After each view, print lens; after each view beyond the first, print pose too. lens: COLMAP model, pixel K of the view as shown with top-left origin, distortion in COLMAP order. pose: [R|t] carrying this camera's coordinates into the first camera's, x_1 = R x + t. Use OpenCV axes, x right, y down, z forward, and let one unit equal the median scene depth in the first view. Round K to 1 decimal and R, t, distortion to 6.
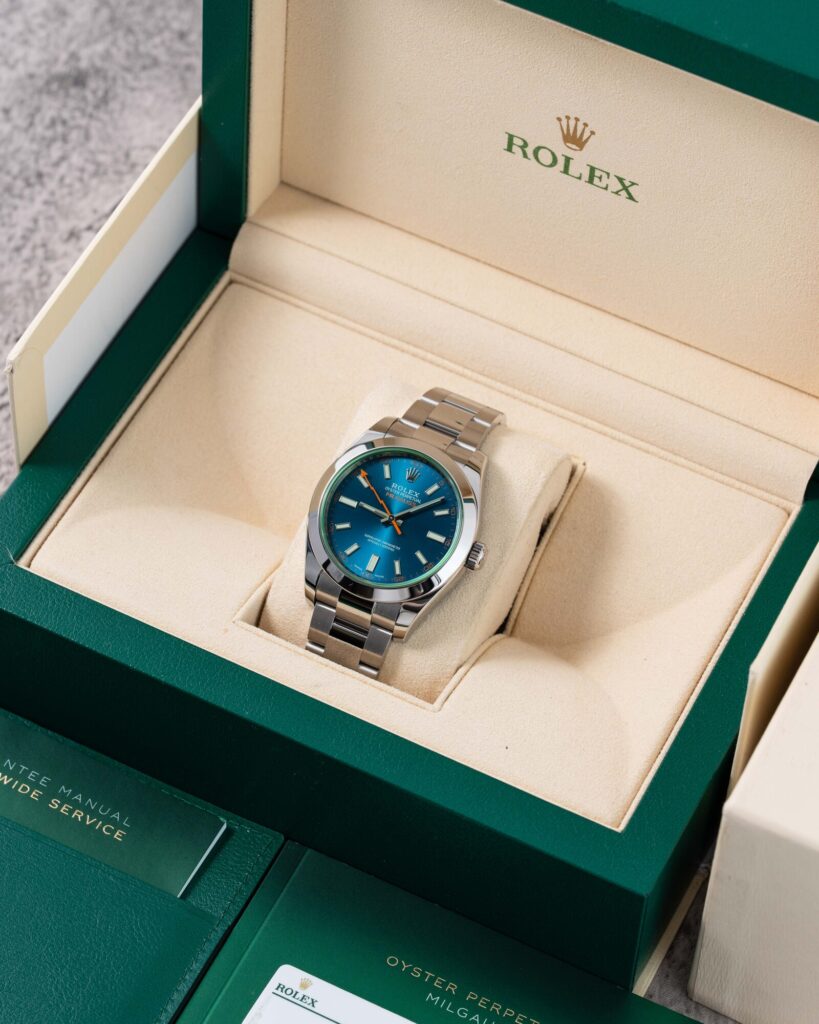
lens RADIAL K [[3885.0, 0, 409.5], [0, 3885.0, 512.0], [0, 0, 1]] dist [0.028511, -1.889294]
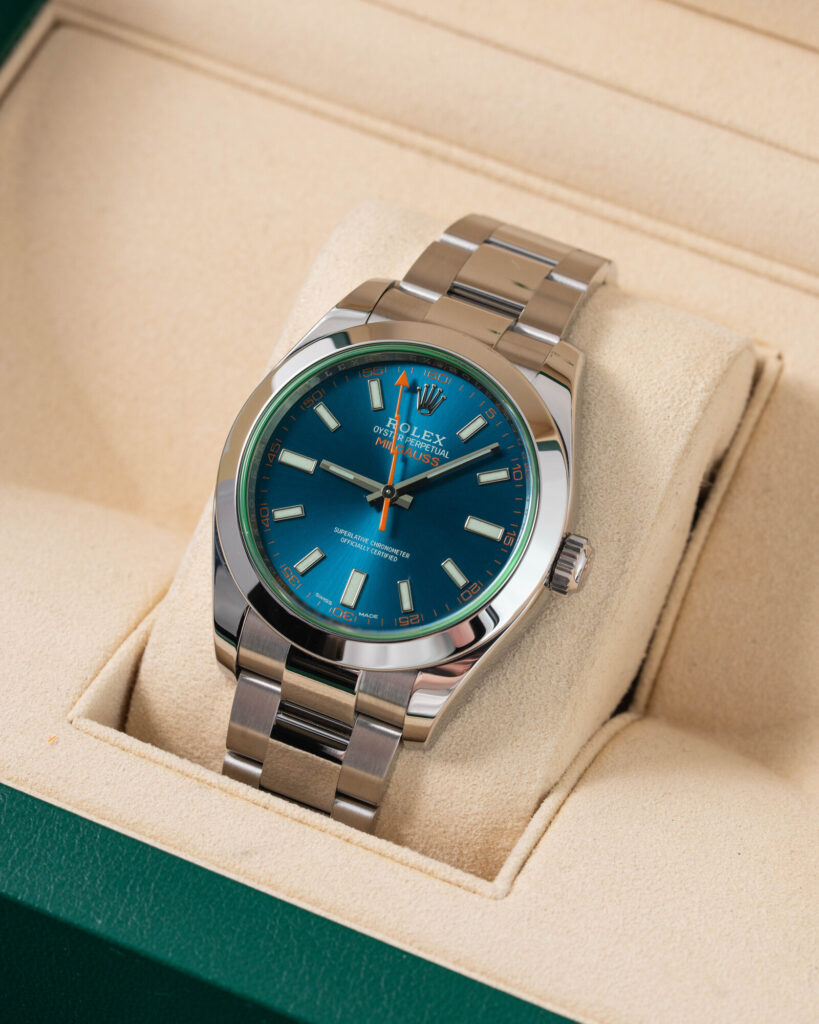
lens RADIAL K [[3885.0, 0, 409.5], [0, 3885.0, 512.0], [0, 0, 1]] dist [0.028511, -1.889294]
pose [[0.998939, -0.043142, -0.016091, 0.005397], [0.043727, 0.998322, 0.037961, -0.013801], [0.014426, -0.038624, 0.999150, 0.518900]]
